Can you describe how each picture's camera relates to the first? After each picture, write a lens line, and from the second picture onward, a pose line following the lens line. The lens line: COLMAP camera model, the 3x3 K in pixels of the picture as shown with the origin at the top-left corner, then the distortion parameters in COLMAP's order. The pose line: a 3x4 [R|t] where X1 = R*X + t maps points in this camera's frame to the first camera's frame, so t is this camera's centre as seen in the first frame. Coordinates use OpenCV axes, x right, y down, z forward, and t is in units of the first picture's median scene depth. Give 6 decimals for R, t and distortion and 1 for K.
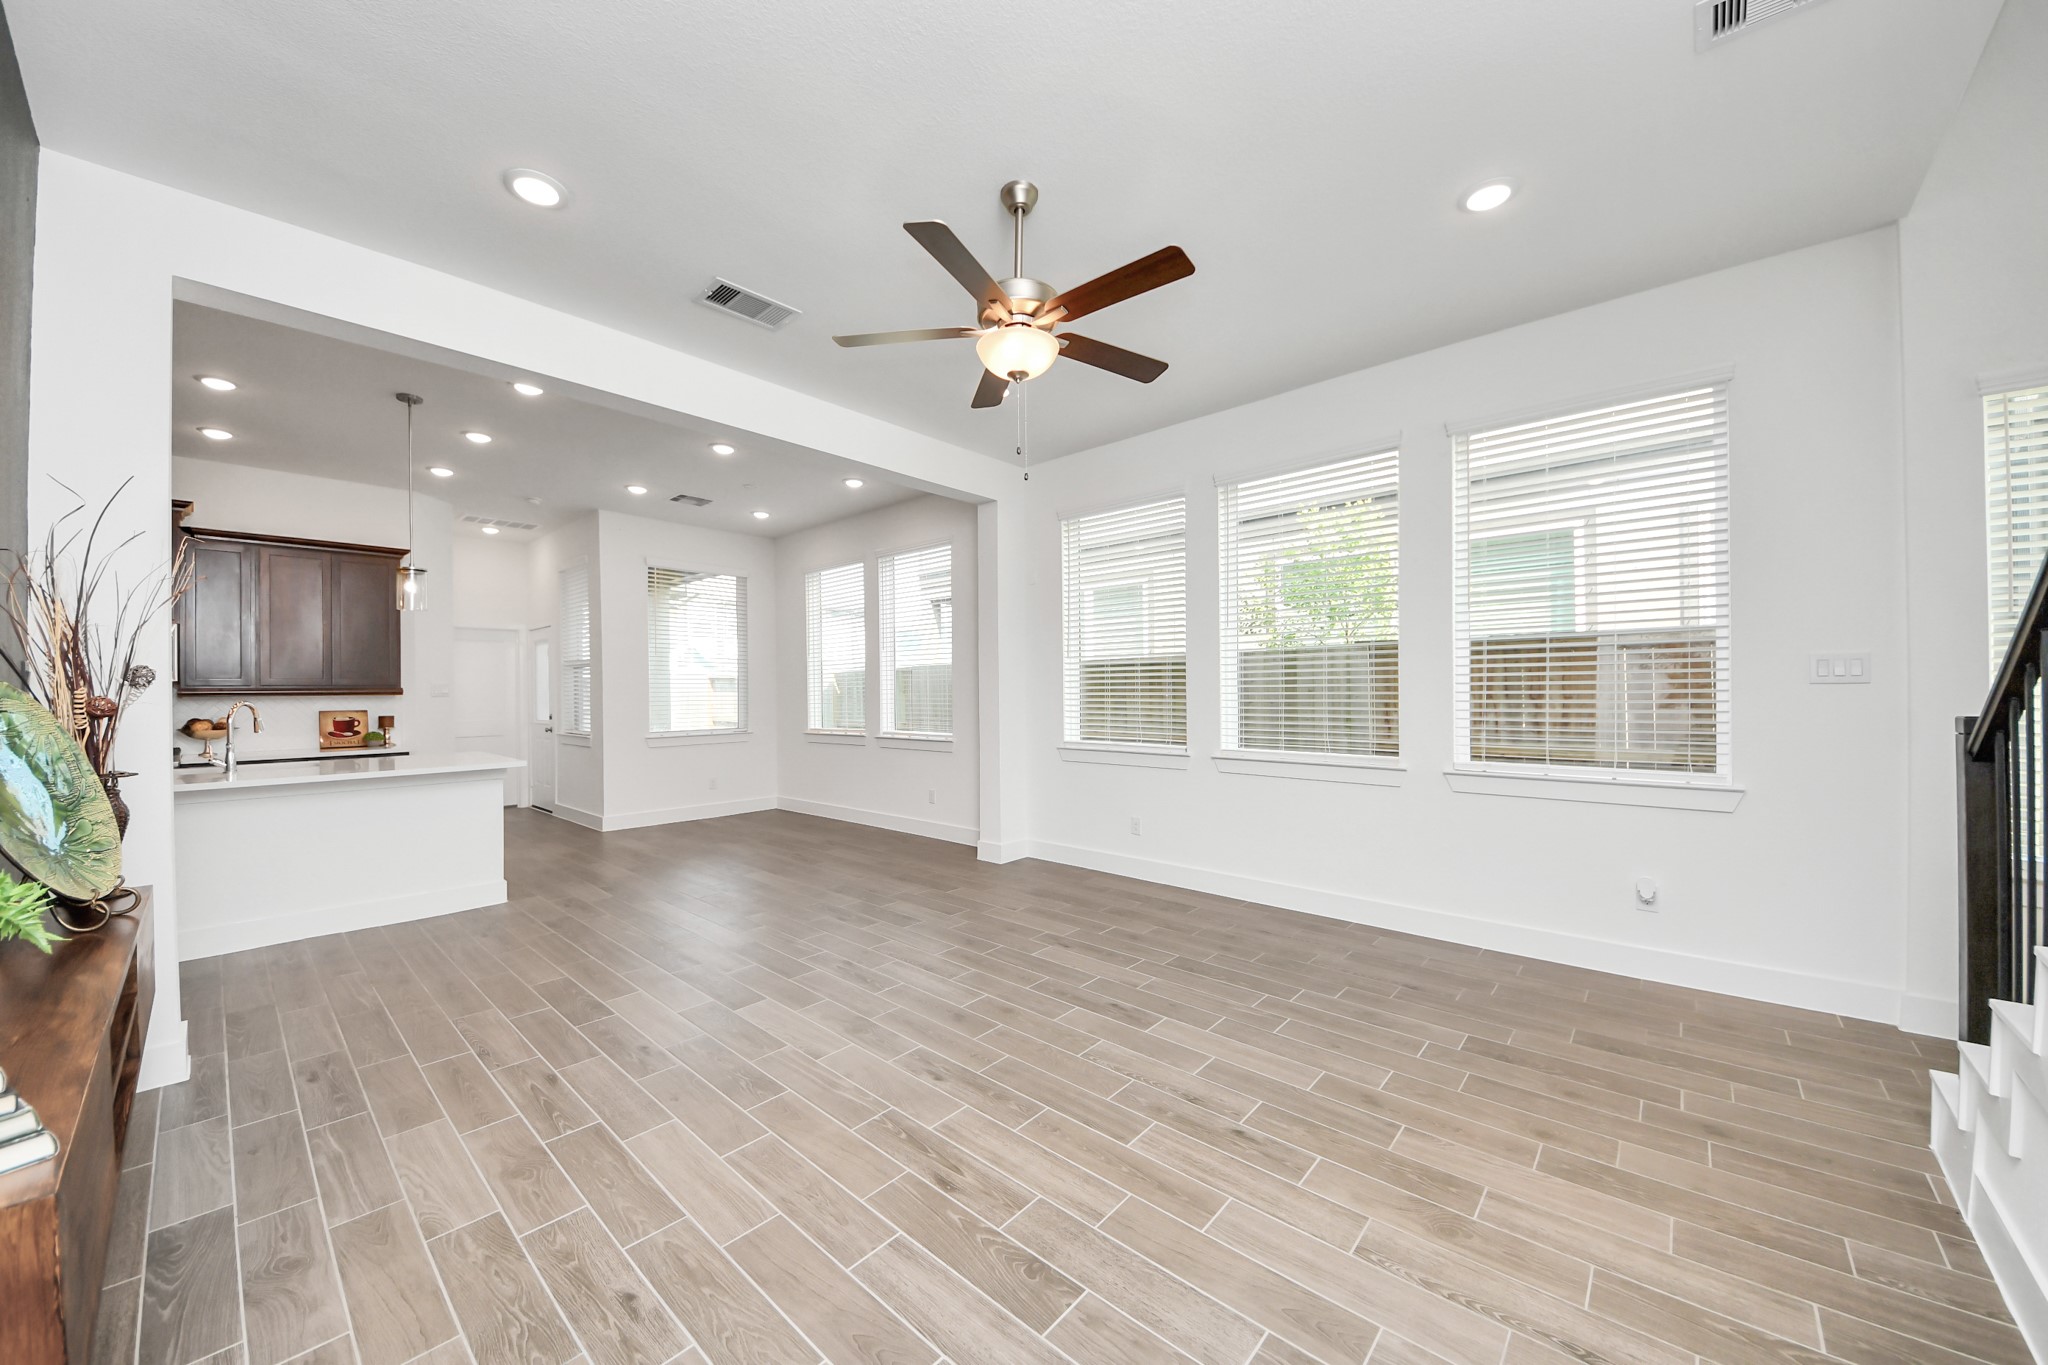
lens RADIAL K [[739.3, 0, 1023.9], [0, 739.3, 686.7], [0, 0, 1]] dist [-0.001591, -0.011849]
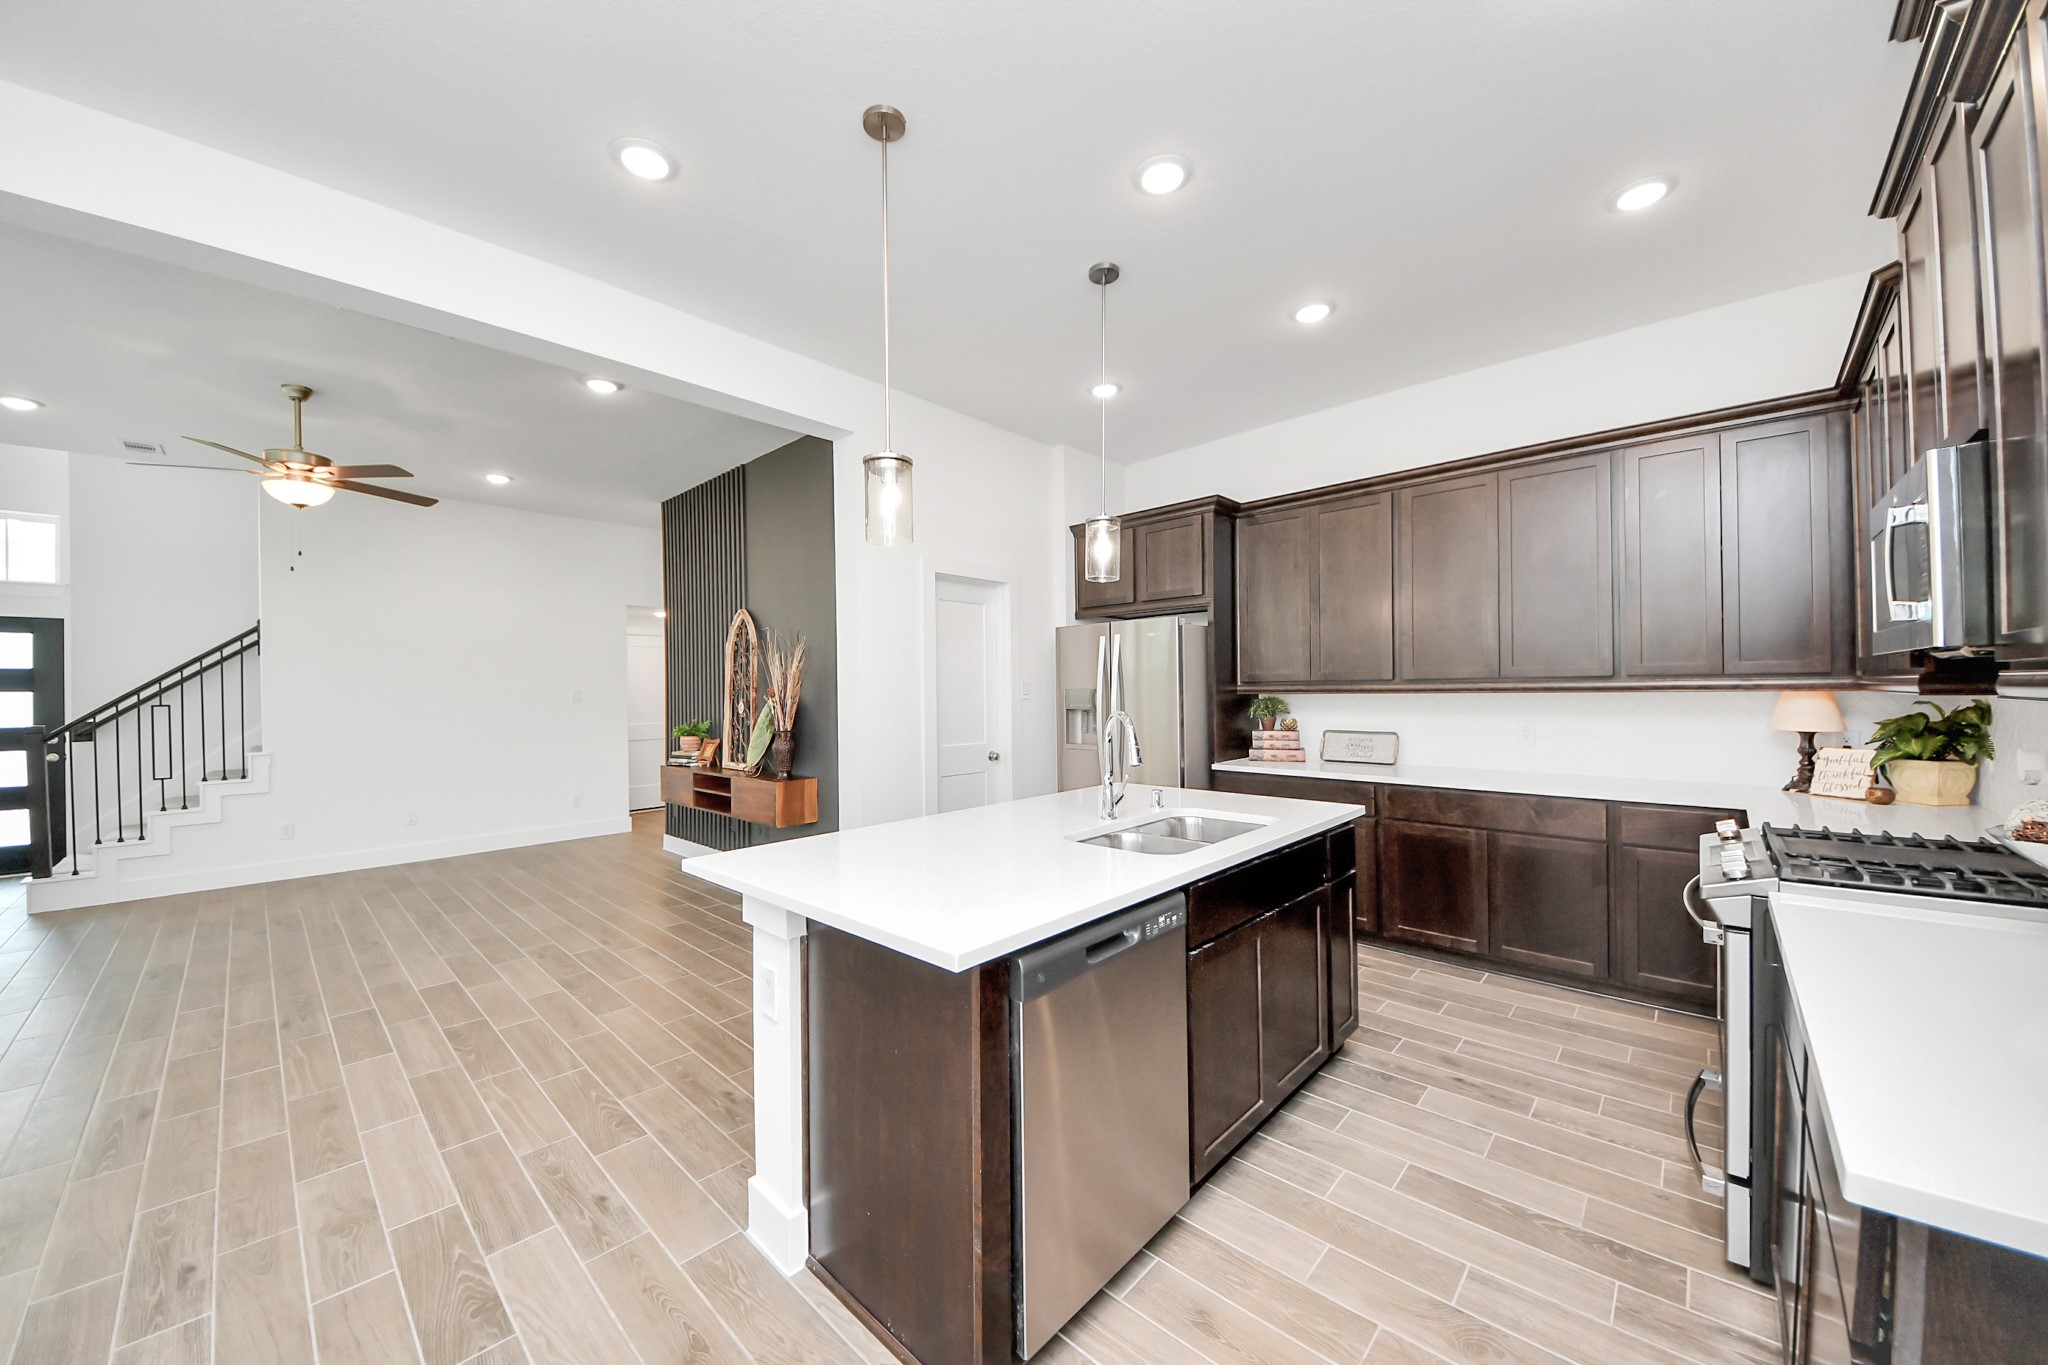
lens RADIAL K [[739.3, 0, 1023.9], [0, 739.3, 686.7], [0, 0, 1]] dist [-0.001591, -0.011849]
pose [[-0.999140, 0.032637, 0.025578, -1.524091], [0.032763, 0.999453, 0.004517, 0.000491], [-0.025416, 0.005351, -0.999663, 2.435326]]
